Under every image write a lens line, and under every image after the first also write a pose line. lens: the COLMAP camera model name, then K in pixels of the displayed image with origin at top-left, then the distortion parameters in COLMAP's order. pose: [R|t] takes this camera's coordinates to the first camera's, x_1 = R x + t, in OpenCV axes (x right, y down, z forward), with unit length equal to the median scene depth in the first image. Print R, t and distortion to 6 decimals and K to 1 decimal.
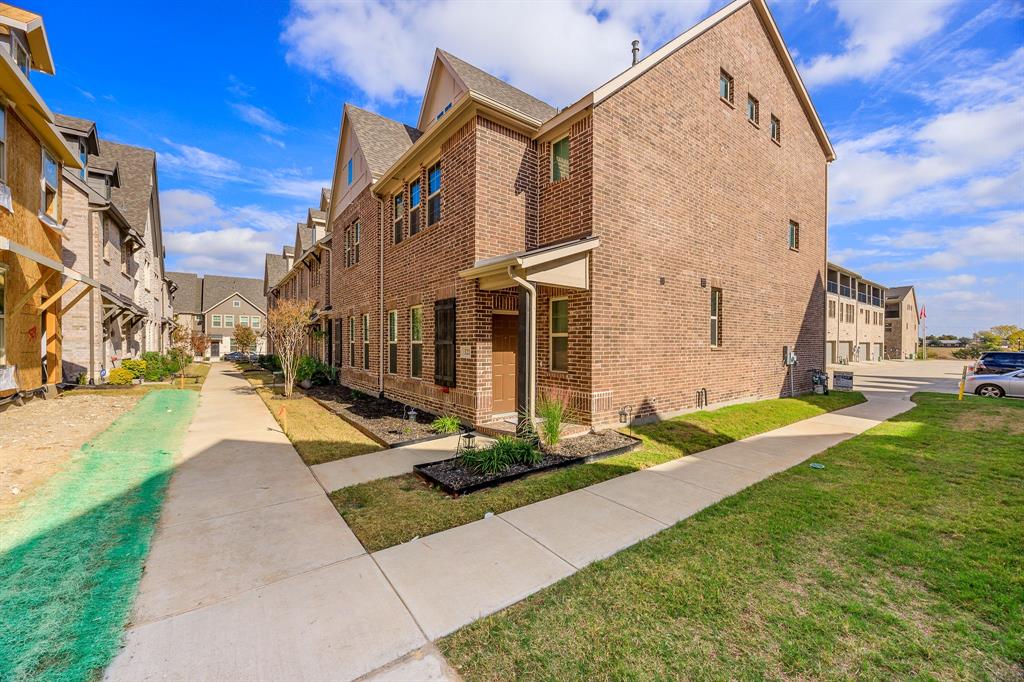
lens RADIAL K [[393.2, 0, 511.8], [0, 393.2, 341.3], [0, 0, 1]] dist [-0.000727, 0.000040]
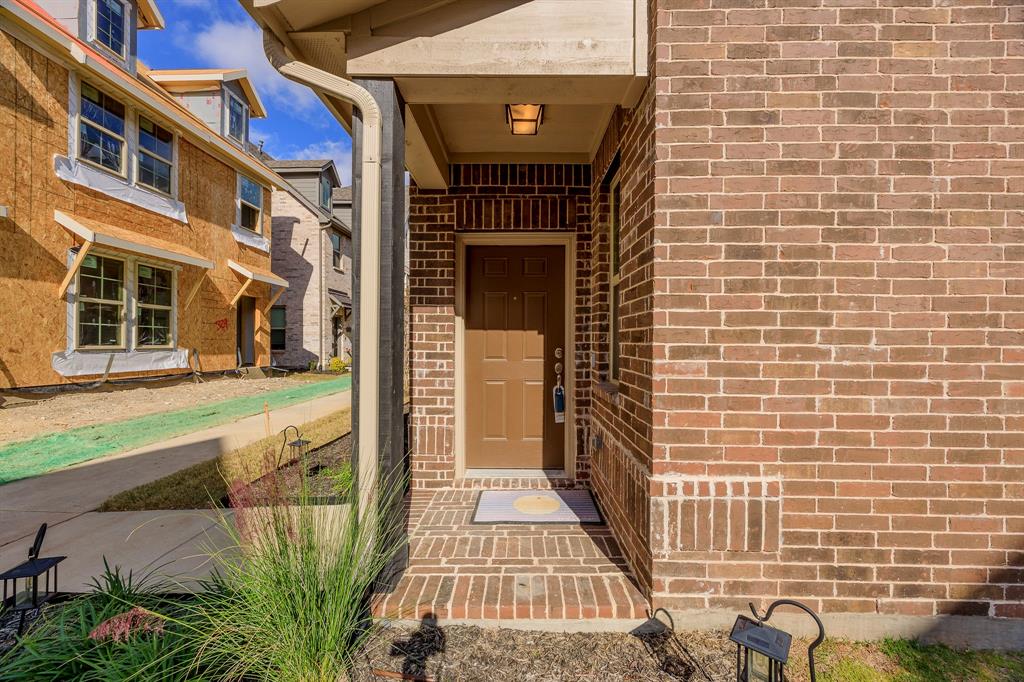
lens RADIAL K [[393.2, 0, 506.4], [0, 393.2, 342.3], [0, 0, 1]] dist [-0.000727, 0.000040]
pose [[0.781980, -0.000182, -0.623304, 0.273170], [-0.001522, 0.999996, -0.002201, 0.044511], [0.623302, 0.002670, 0.781977, 0.706697]]
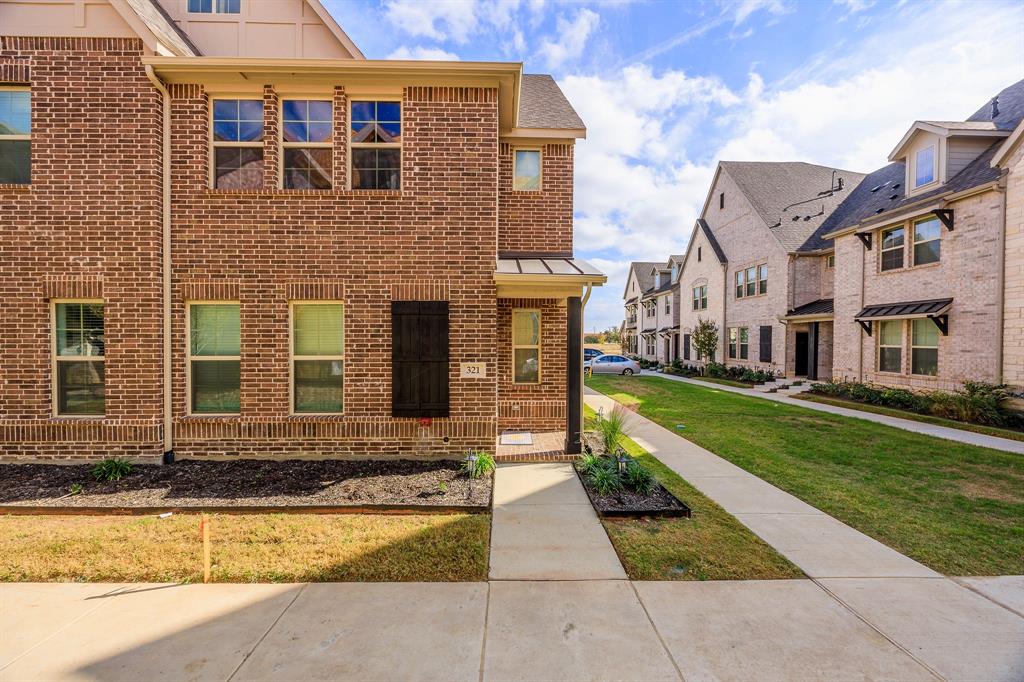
lens RADIAL K [[393.2, 0, 509.4], [0, 393.2, 344.2], [0, 0, 1]] dist [-0.000727, 0.000040]
pose [[0.581035, -0.009302, 0.813825, -0.719115], [-0.001440, 0.999921, 0.012457, -0.035294], [-0.813877, -0.008410, 0.580976, 0.457988]]
